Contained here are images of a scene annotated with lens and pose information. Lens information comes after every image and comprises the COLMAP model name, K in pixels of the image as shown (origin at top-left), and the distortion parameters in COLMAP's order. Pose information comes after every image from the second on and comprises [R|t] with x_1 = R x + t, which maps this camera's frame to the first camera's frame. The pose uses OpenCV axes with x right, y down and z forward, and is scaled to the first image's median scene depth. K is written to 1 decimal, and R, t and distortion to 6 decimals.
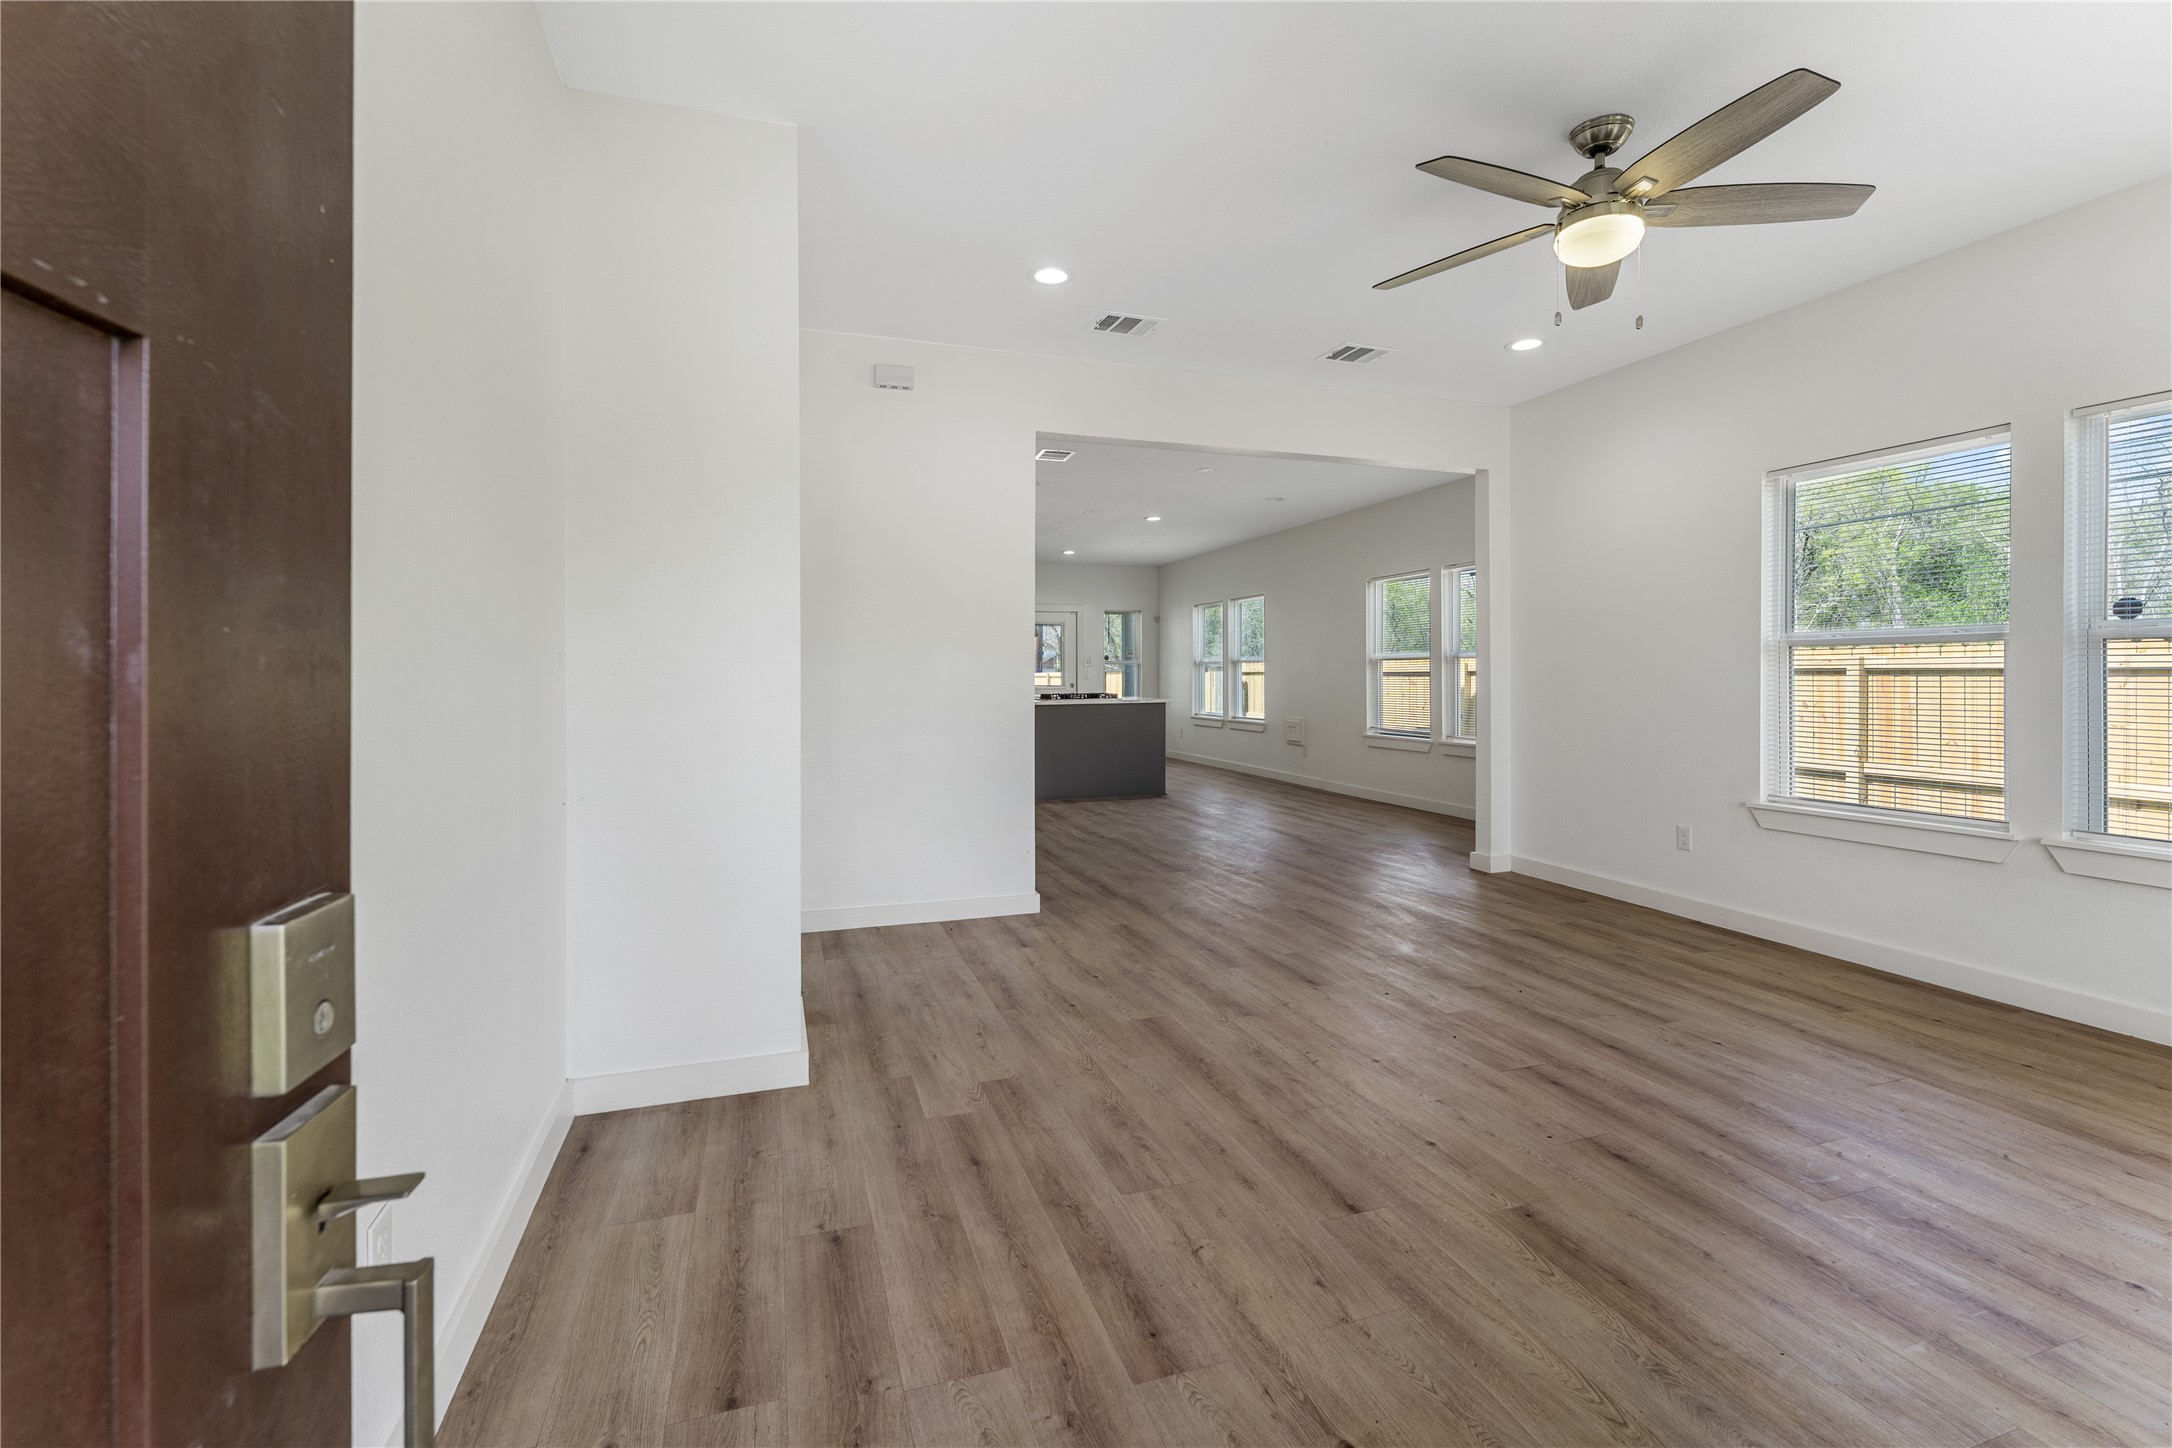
lens RADIAL K [[935.2, 0, 1085.2], [0, 935.2, 668.4], [0, 0, 1]] dist [-0.000420, 0.000271]
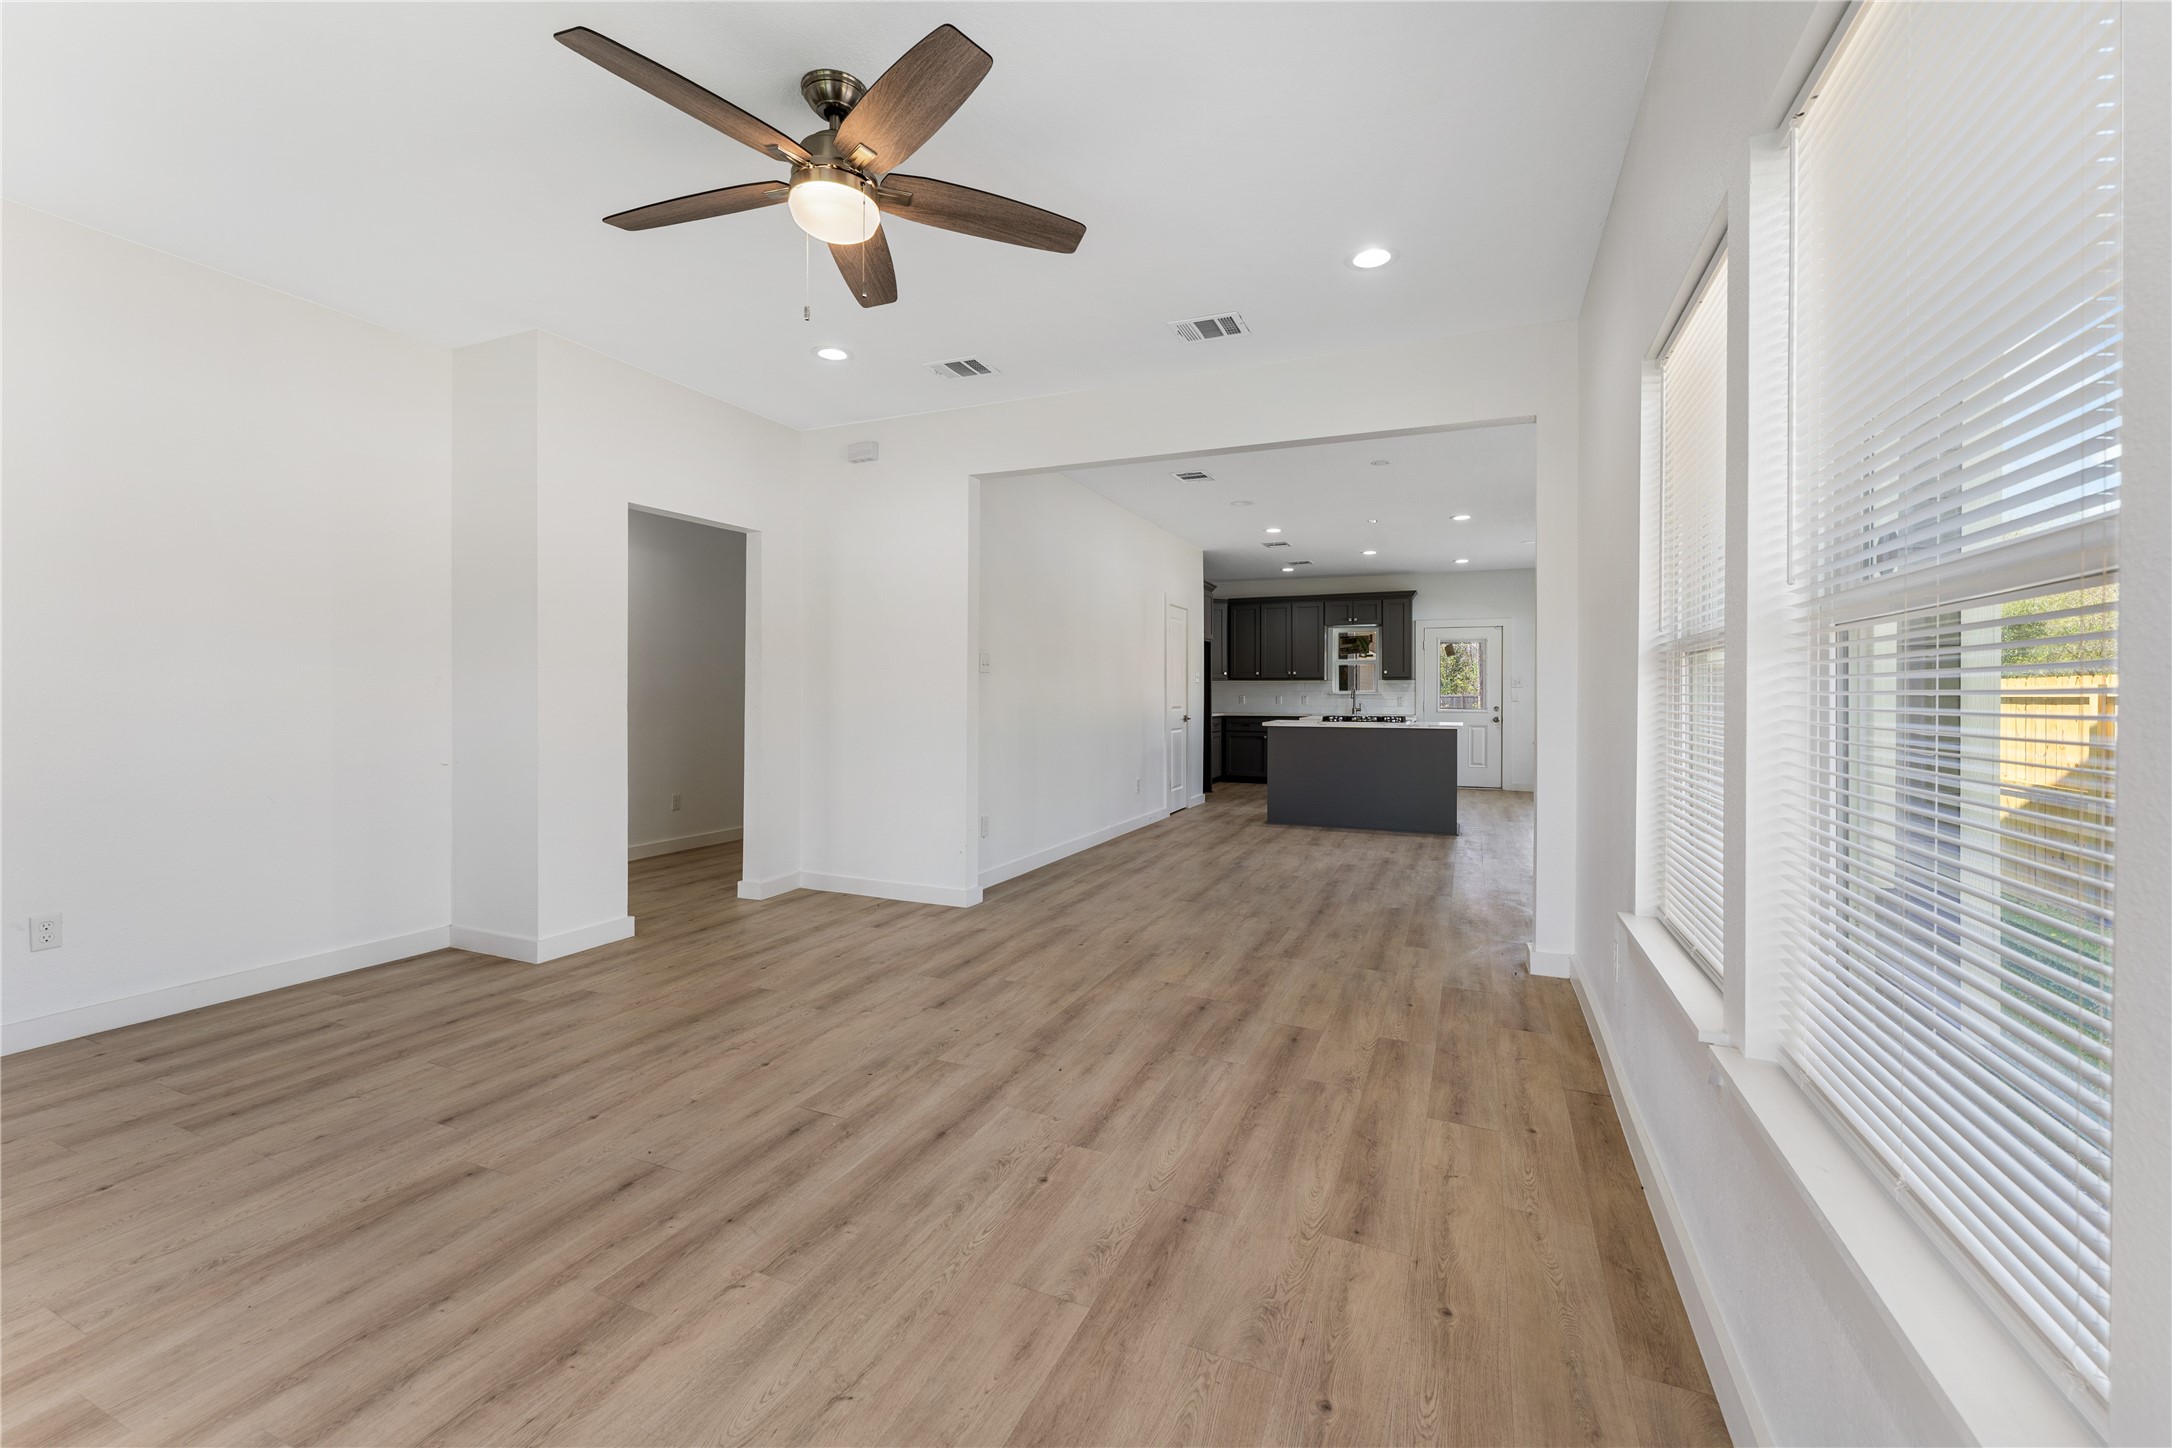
lens RADIAL K [[889.9, 0, 1079.5], [0, 889.9, 690.4], [0, 0, 1]] dist [-0.000623, 0.000160]
pose [[0.735479, 0.003038, -0.677540, 1.214292], [-0.002391, 0.999995, 0.001888, 0.000913], [0.677543, 0.000231, 0.735483, 0.498417]]
